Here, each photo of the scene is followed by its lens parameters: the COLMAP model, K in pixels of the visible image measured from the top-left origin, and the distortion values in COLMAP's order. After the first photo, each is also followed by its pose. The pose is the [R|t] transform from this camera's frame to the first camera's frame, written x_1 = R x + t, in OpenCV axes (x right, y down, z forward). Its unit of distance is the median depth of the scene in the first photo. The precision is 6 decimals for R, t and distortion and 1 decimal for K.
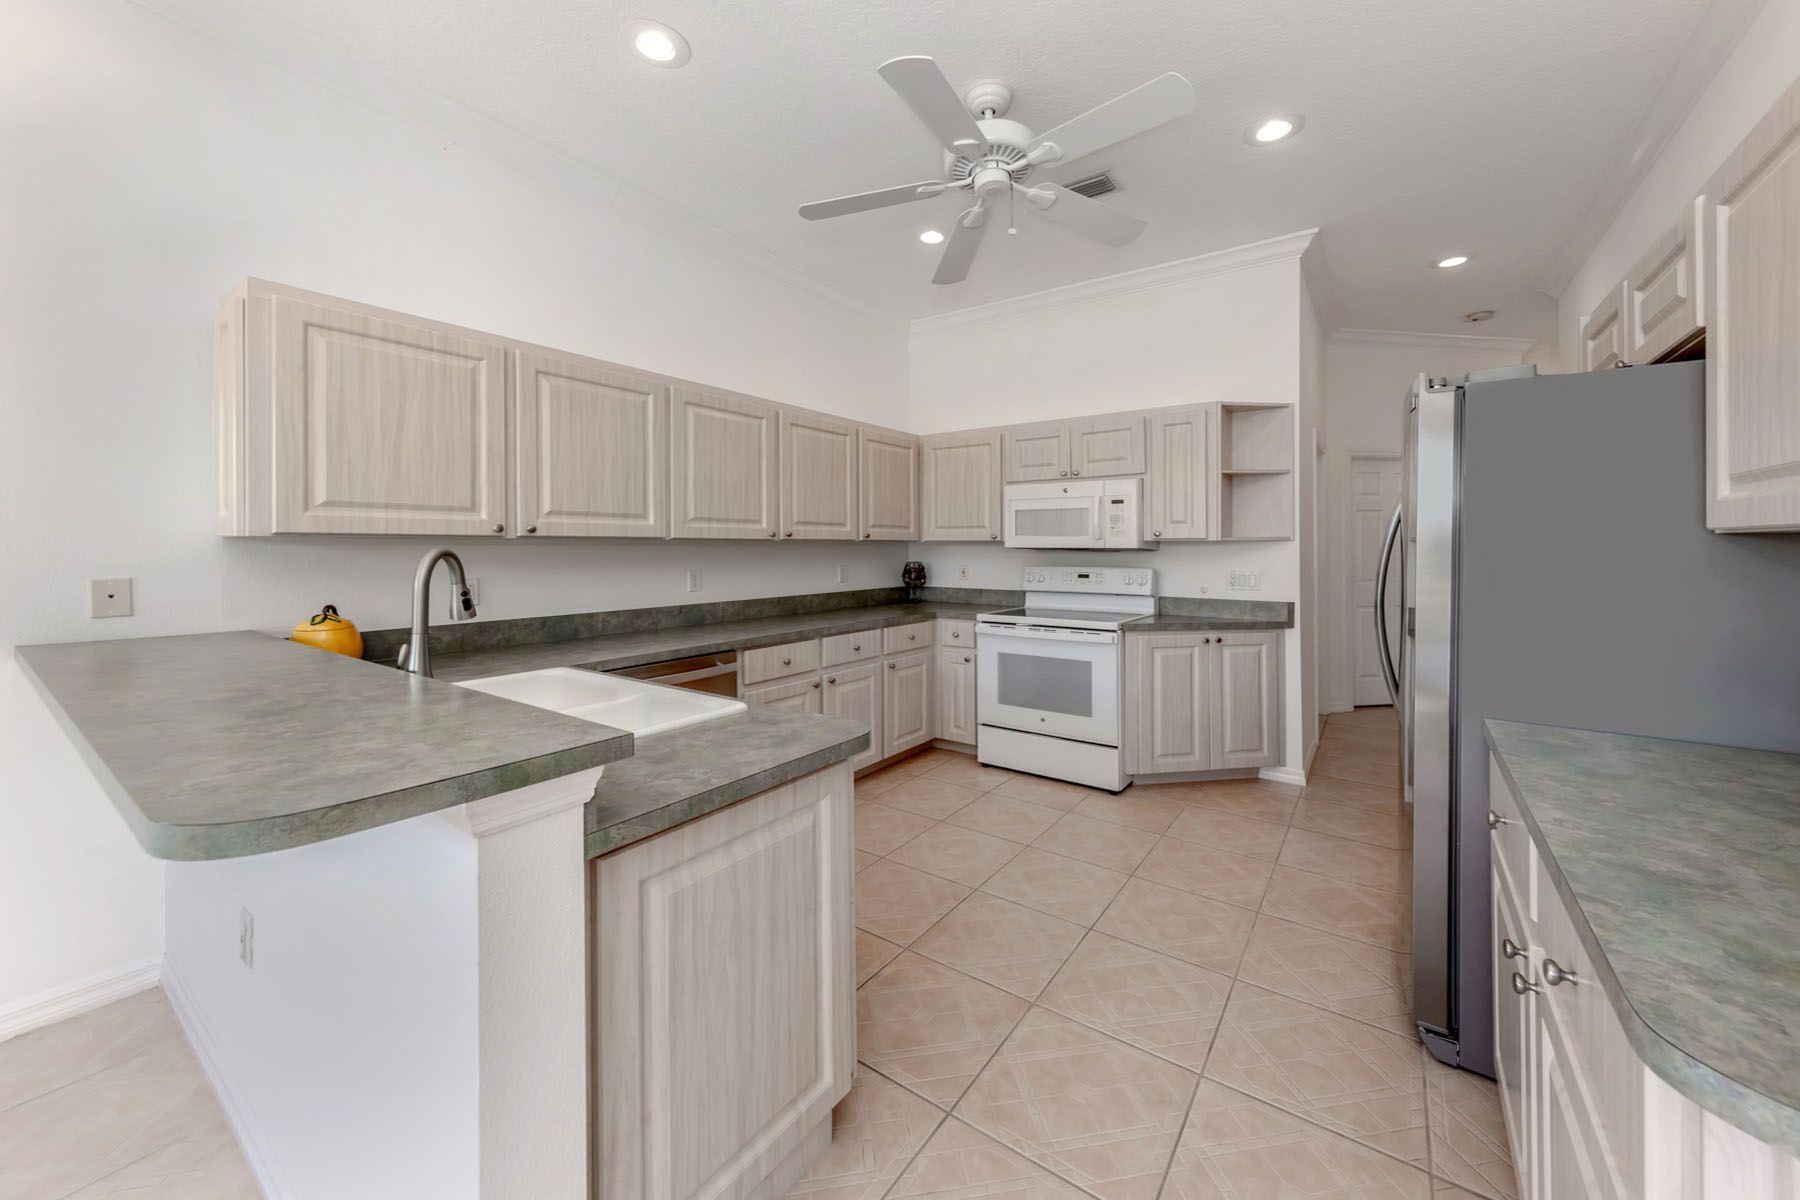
lens RADIAL K [[663.7, 0, 915.7], [0, 663.7, 536.2], [0, 0, 1]] dist [-0.000963, -0.000359]
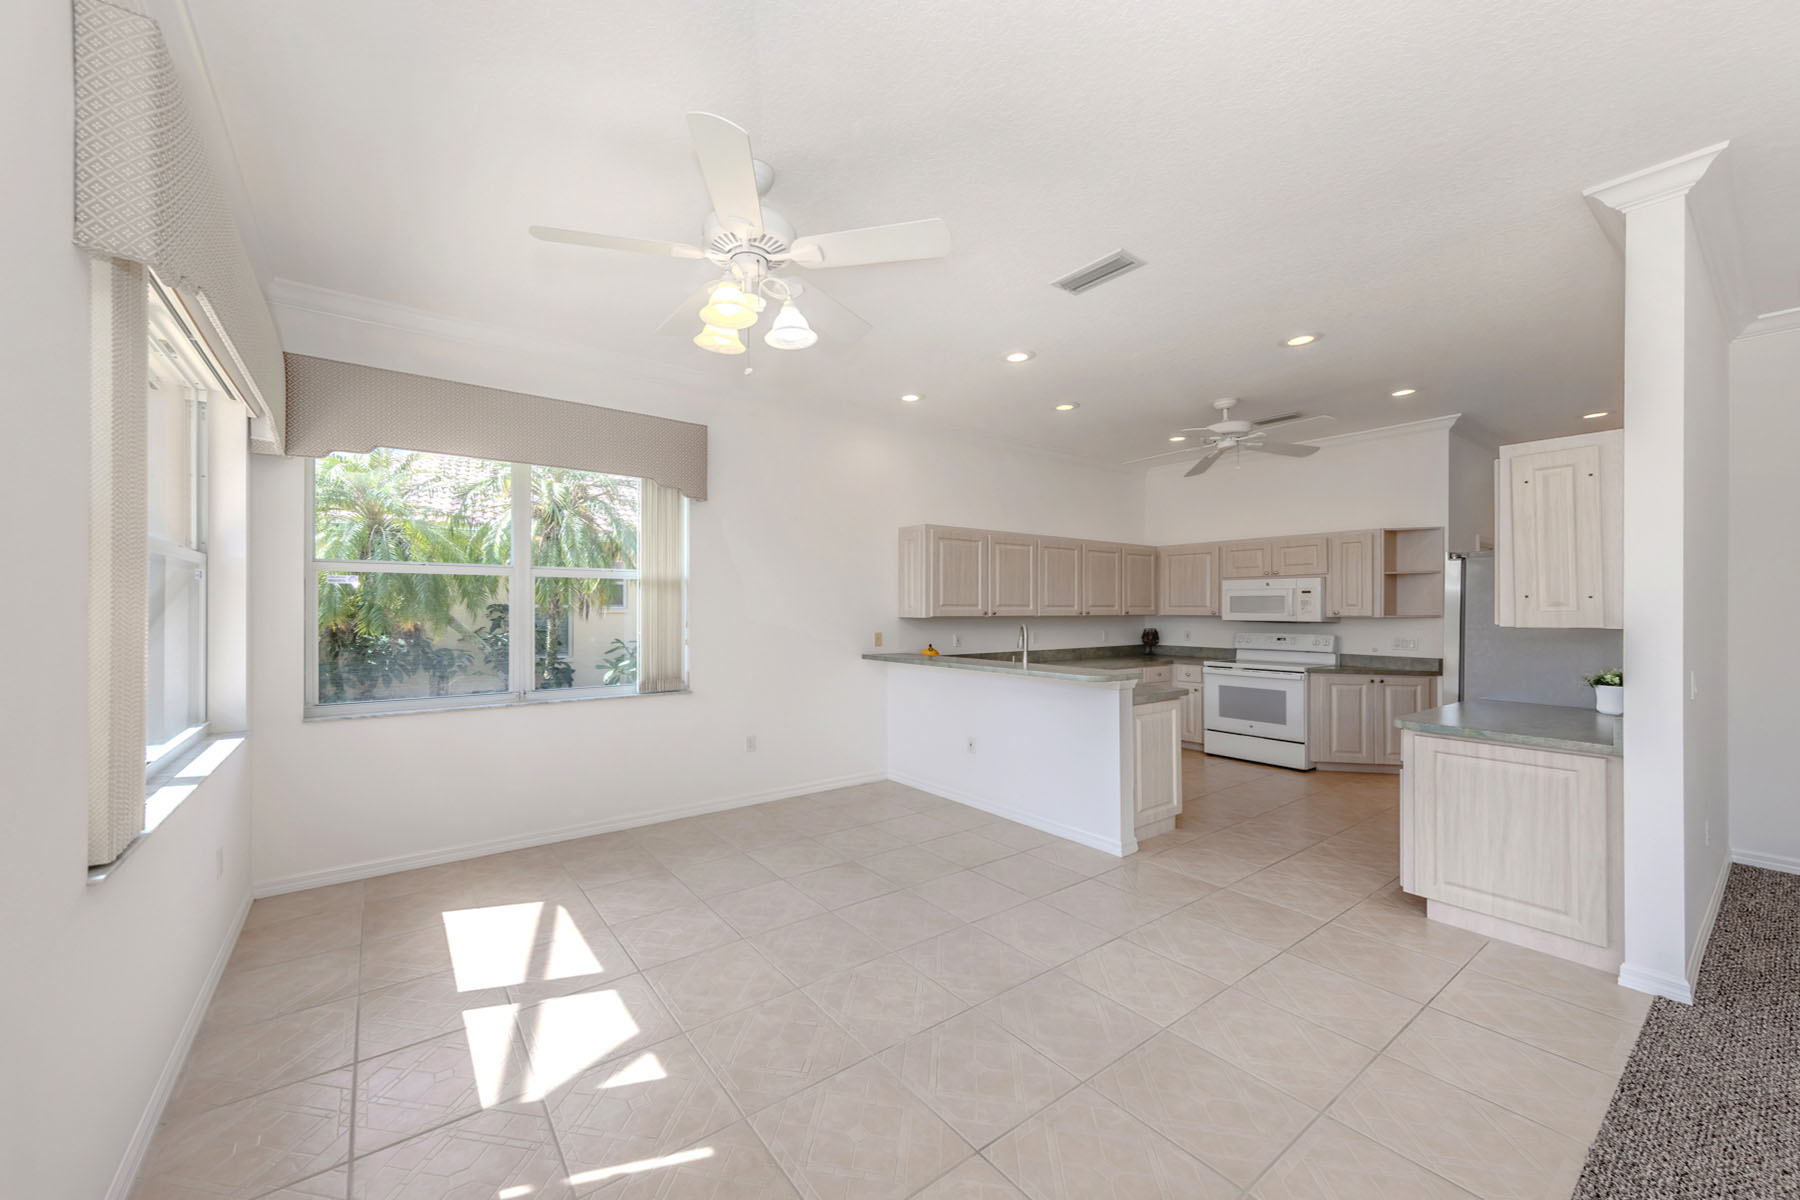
lens RADIAL K [[663.7, 0, 835.2], [0, 663.7, 608.3], [0, 0, 1]] dist [-0.000963, -0.000359]
pose [[0.938217, 0.000527, -0.346048, -0.195710], [0.004819, 0.999882, 0.014588, -0.040699], [0.346015, -0.015355, 0.938103, -0.845749]]
